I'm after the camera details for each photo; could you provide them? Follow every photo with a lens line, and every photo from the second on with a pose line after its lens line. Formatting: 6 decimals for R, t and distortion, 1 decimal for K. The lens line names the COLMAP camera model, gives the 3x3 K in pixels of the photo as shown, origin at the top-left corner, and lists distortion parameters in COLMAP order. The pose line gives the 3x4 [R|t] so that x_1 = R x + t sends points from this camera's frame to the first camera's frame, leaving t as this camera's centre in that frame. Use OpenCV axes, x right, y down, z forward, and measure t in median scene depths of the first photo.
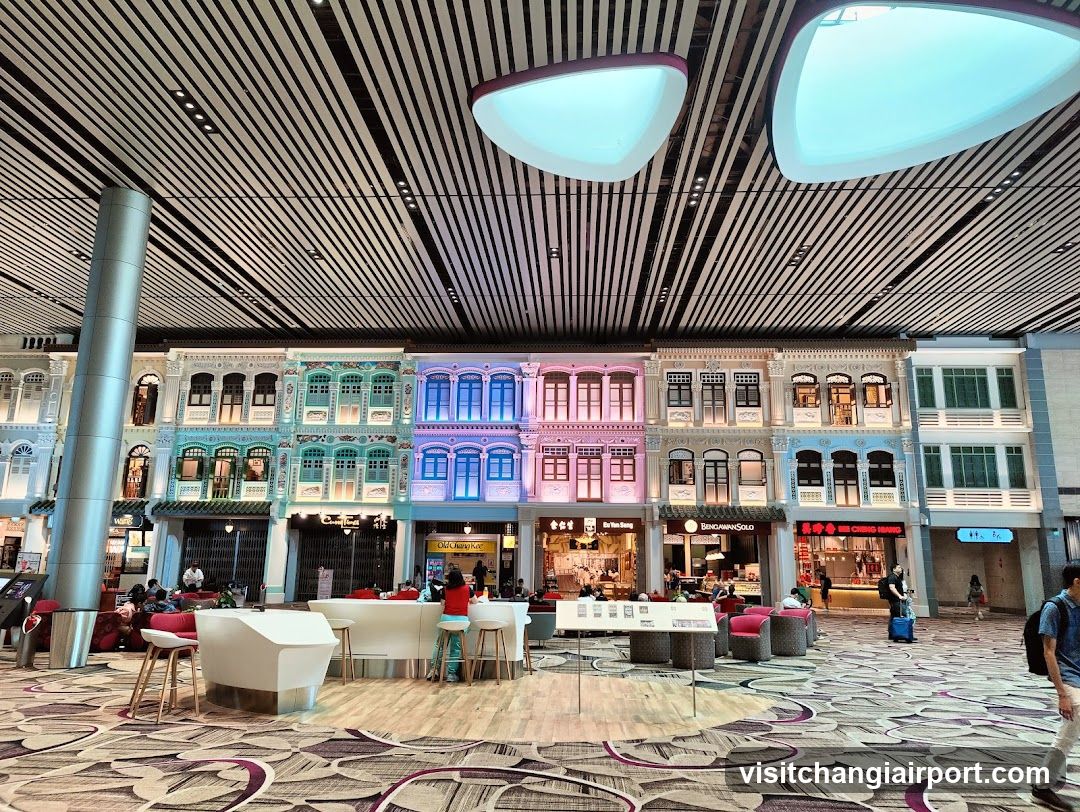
lens RADIAL K [[726.6, 0, 540.0], [0, 726.6, 406.0], [0, 0, 1]] dist [0.002409, -0.001155]
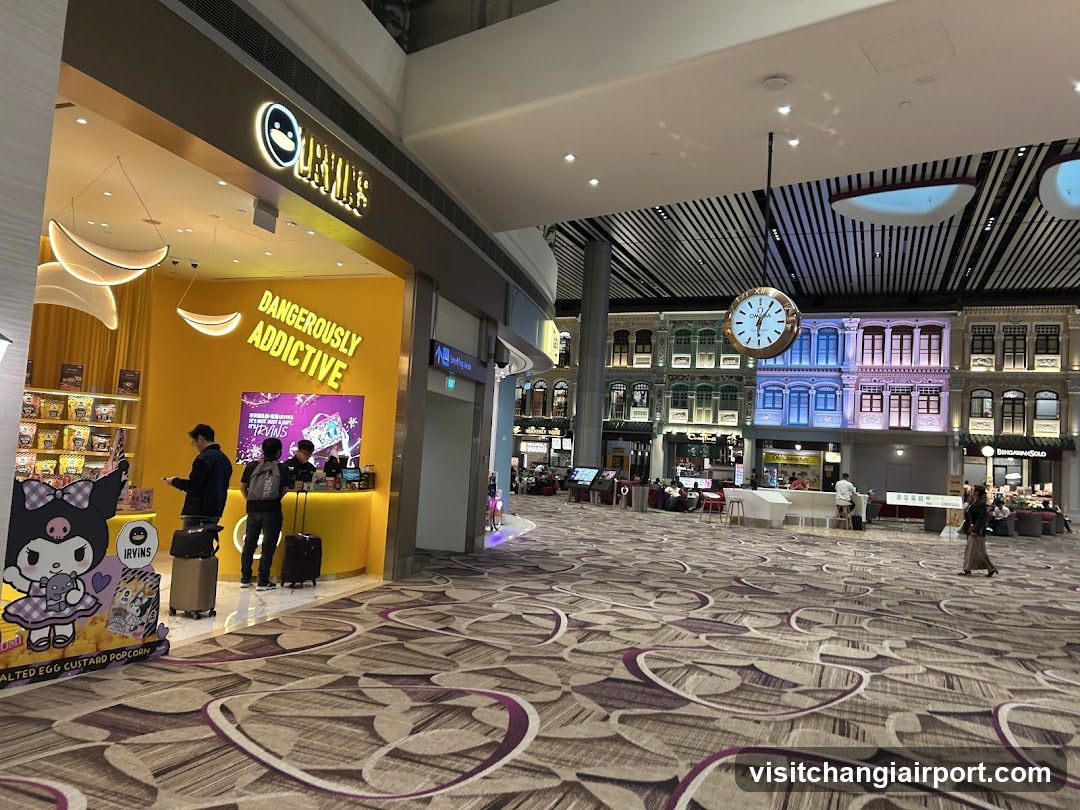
lens RADIAL K [[819.6, 0, 523.3], [0, 819.6, 401.7], [0, 0, 1]] dist [-0.003790, -0.002727]
pose [[0.936919, 0.016257, -0.349167, -0.049335], [0.030292, 0.991384, 0.127440, -0.118273], [0.348230, -0.129977, 0.928354, -0.555096]]
